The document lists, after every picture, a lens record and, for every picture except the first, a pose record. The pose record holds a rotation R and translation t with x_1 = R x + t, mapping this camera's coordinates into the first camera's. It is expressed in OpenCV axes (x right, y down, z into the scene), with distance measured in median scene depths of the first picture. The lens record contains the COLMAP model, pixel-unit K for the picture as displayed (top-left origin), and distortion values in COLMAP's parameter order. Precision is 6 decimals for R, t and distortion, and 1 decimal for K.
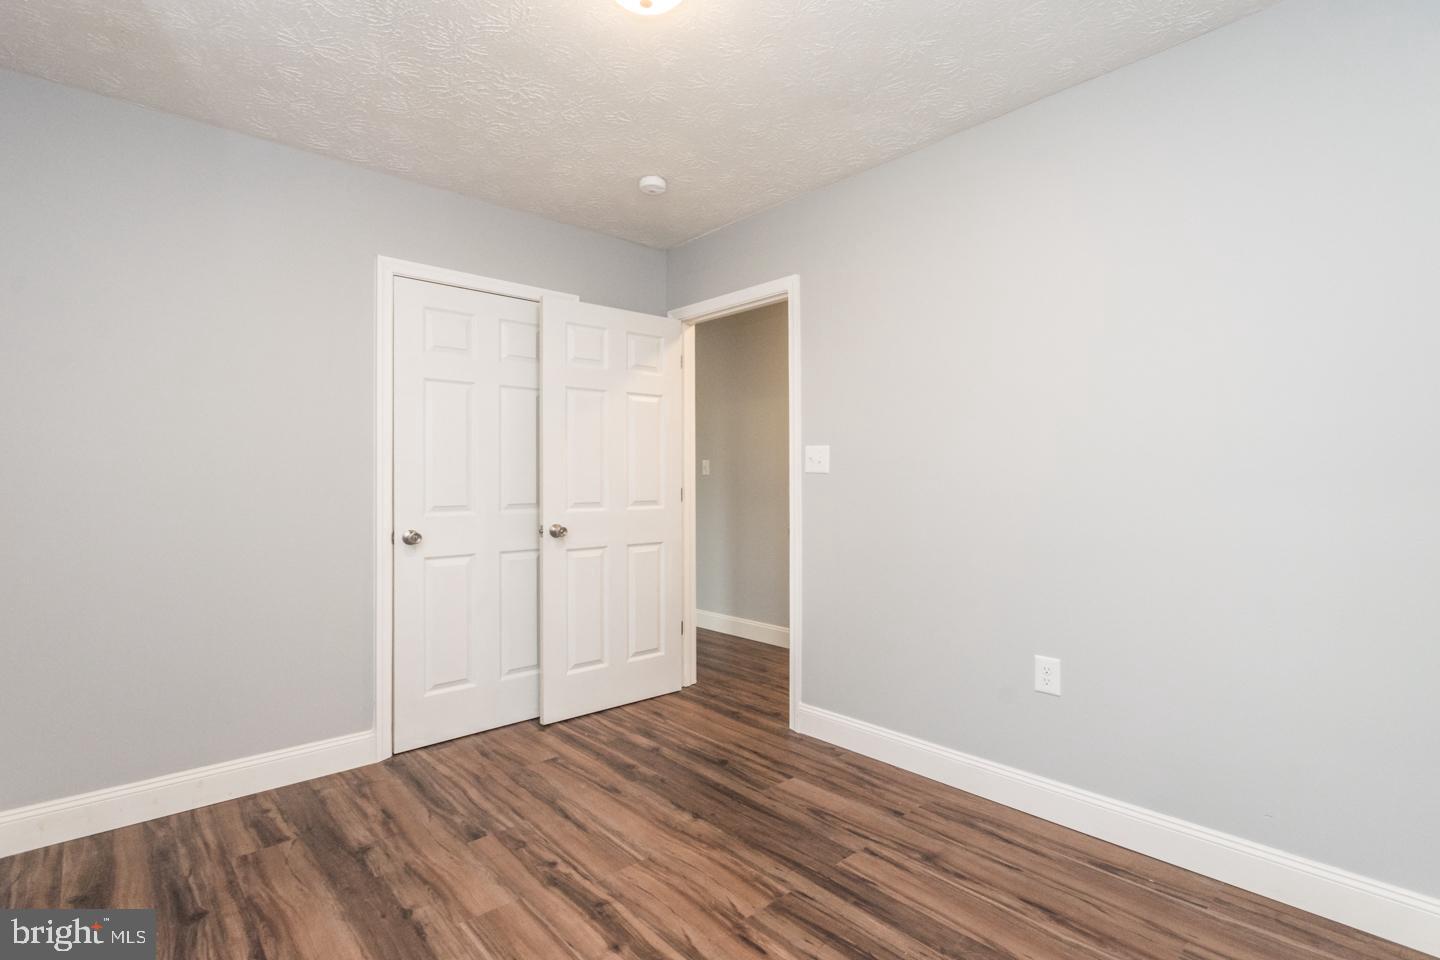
lens RADIAL K [[676.8, 0, 725.8], [0, 676.8, 472.5], [0, 0, 1]] dist [0.000674, -0.000733]
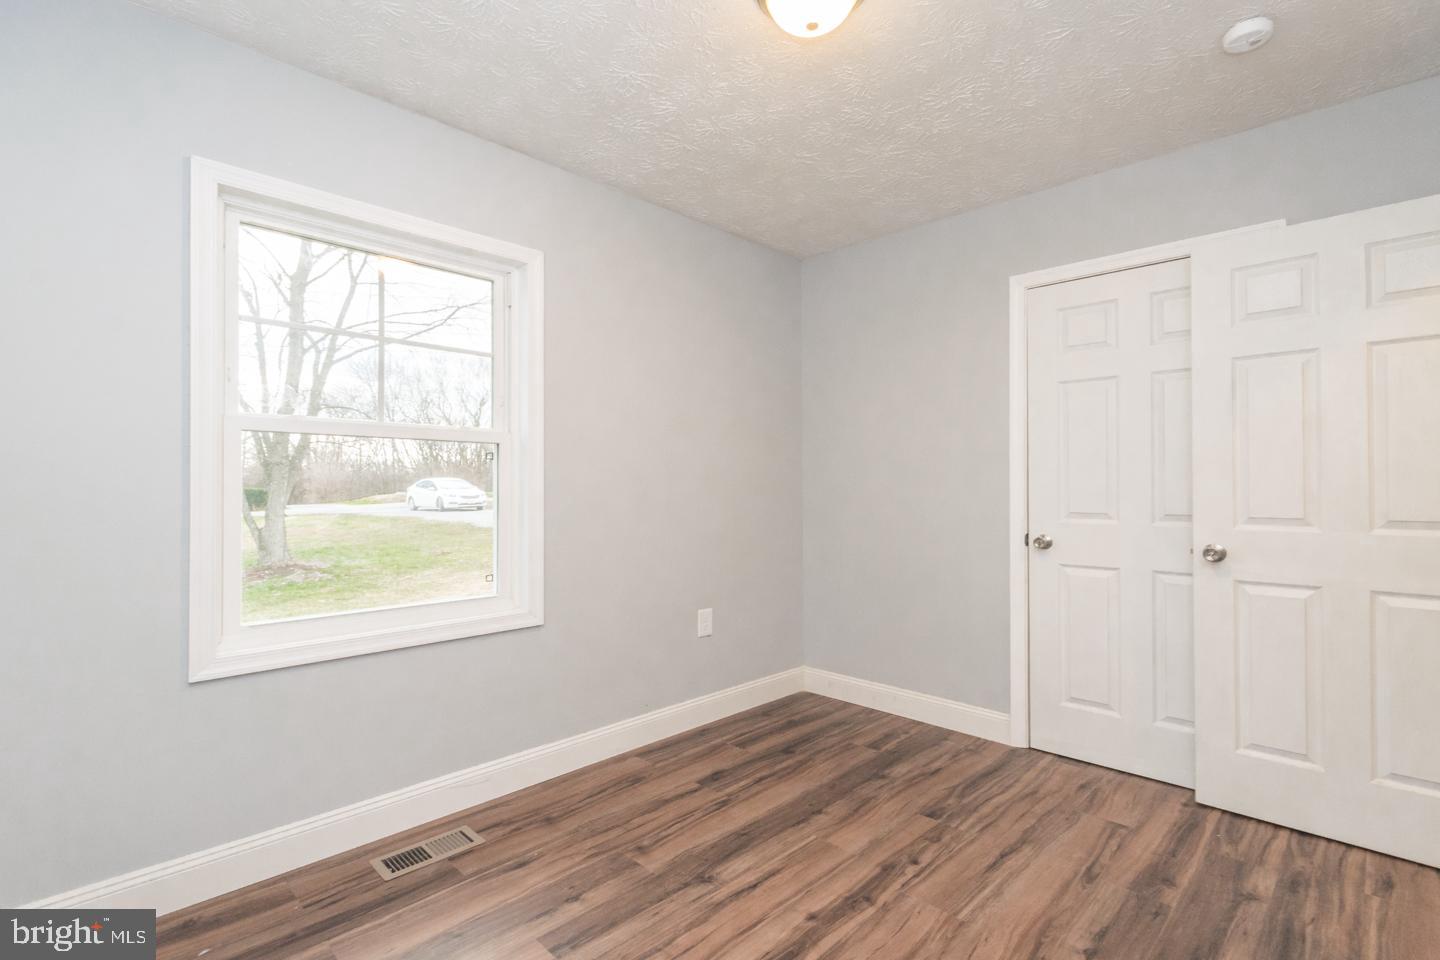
lens RADIAL K [[676.8, 0, 715.7], [0, 676.8, 480.4], [0, 0, 1]] dist [0.000674, -0.000733]
pose [[0.058506, -0.006932, -0.998263, 0.619709], [0.010720, 0.999923, -0.006315, 0.006071], [0.998229, -0.010332, 0.058576, 0.537191]]
